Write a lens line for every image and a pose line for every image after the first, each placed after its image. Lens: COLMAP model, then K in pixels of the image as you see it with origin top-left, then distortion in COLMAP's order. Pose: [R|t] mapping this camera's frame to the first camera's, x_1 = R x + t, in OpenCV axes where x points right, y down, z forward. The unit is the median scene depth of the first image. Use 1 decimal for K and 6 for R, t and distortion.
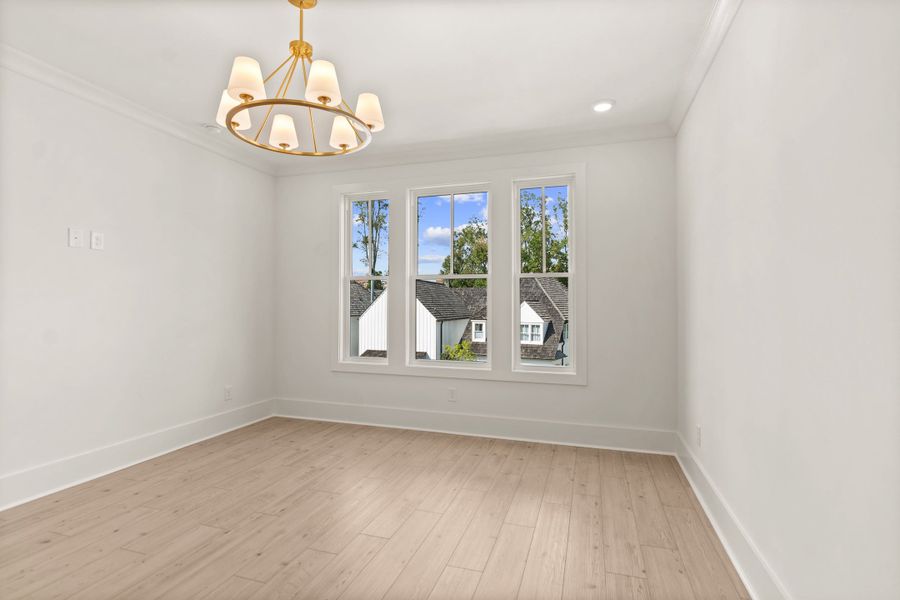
lens RADIAL K [[438.8, 0, 451.4], [0, 438.8, 295.0], [0, 0, 1]] dist [0.000201, 0.000083]
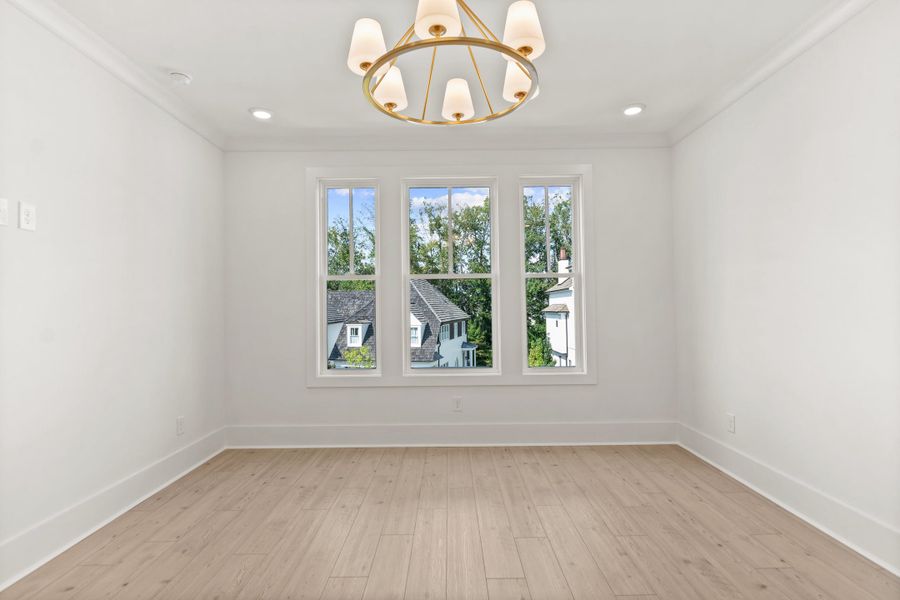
lens RADIAL K [[441.0, 0, 448.5], [0, 441.0, 295.3], [0, 0, 1]] dist [-0.002003, -0.000380]
pose [[0.951455, -0.005267, 0.307743, -0.326203], [0.007128, 0.999962, -0.004924, 0.003542], [-0.307706, 0.006879, 0.951457, 0.133254]]
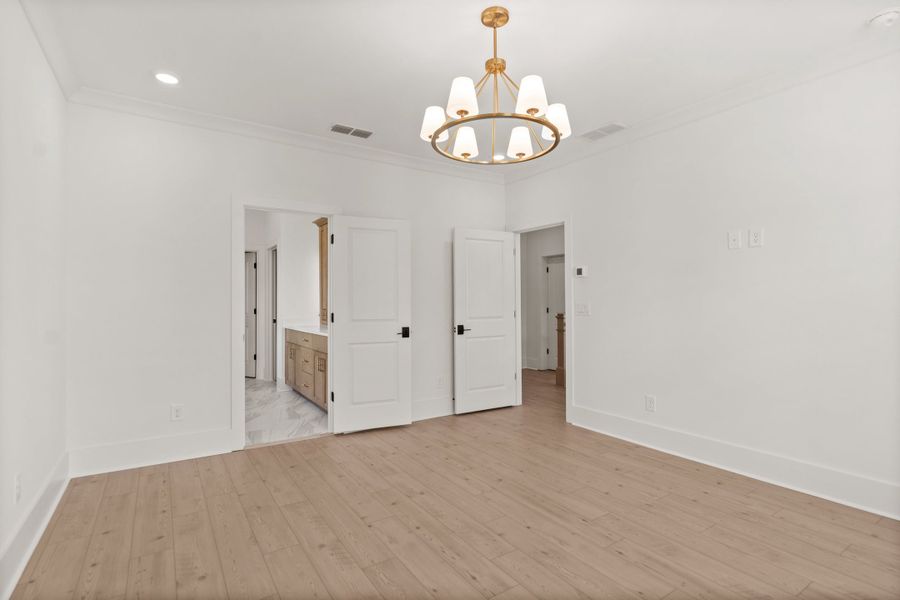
lens RADIAL K [[438.8, 0, 451.4], [0, 438.8, 295.0], [0, 0, 1]] dist [0.000201, 0.000083]
pose [[-0.619372, -0.020716, -0.784824, 0.309224], [0.013642, 0.999217, -0.037140, 0.026686], [0.784979, -0.033710, -0.618605, 0.862724]]
